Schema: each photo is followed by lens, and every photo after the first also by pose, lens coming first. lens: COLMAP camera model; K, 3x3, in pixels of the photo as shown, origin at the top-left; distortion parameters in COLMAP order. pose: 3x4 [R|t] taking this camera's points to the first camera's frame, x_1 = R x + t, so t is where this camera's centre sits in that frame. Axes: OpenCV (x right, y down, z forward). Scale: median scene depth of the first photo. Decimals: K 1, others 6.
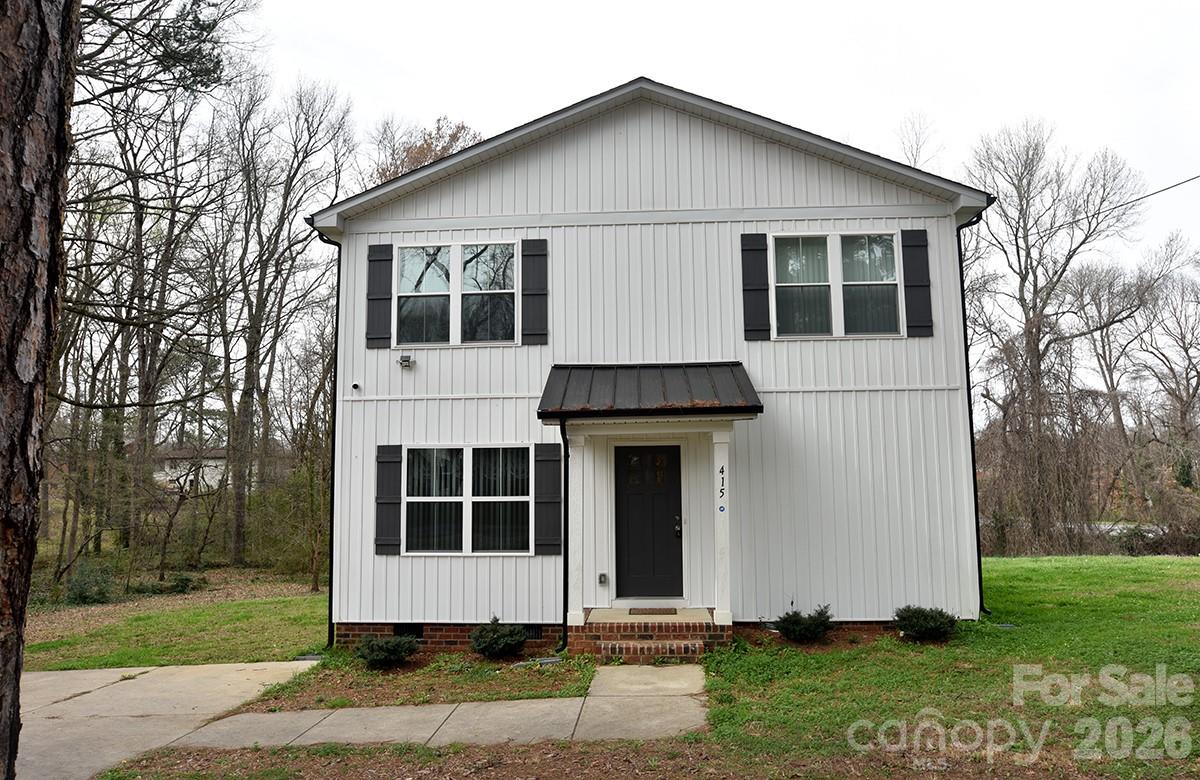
lens RADIAL K [[810.1, 0, 598.6], [0, 810.1, 388.5], [0, 0, 1]] dist [-0.029385, 0.002244]
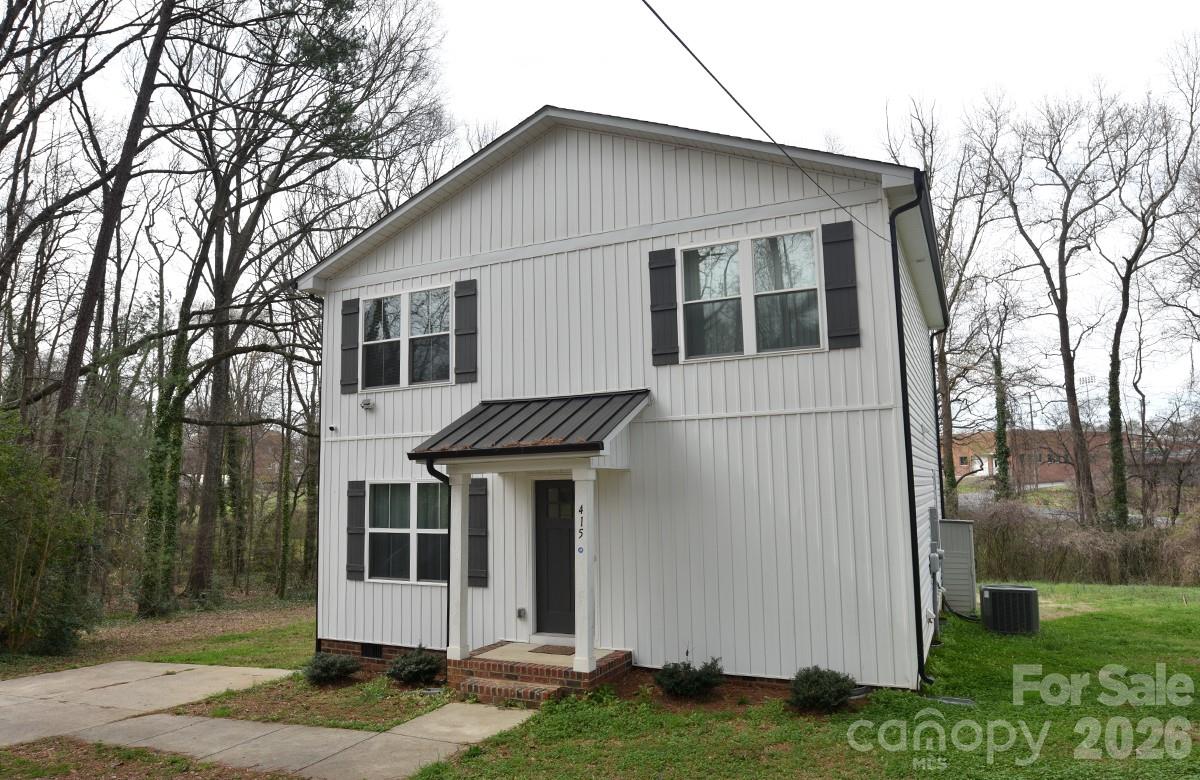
lens RADIAL K [[810.1, 0, 597.9], [0, 810.1, 392.0], [0, 0, 1]] dist [-0.029385, 0.002244]
pose [[0.918747, -0.052182, -0.391383, 0.487405], [0.053434, 0.998542, -0.007701, -0.025596], [0.391214, -0.013838, 0.920196, 0.114157]]
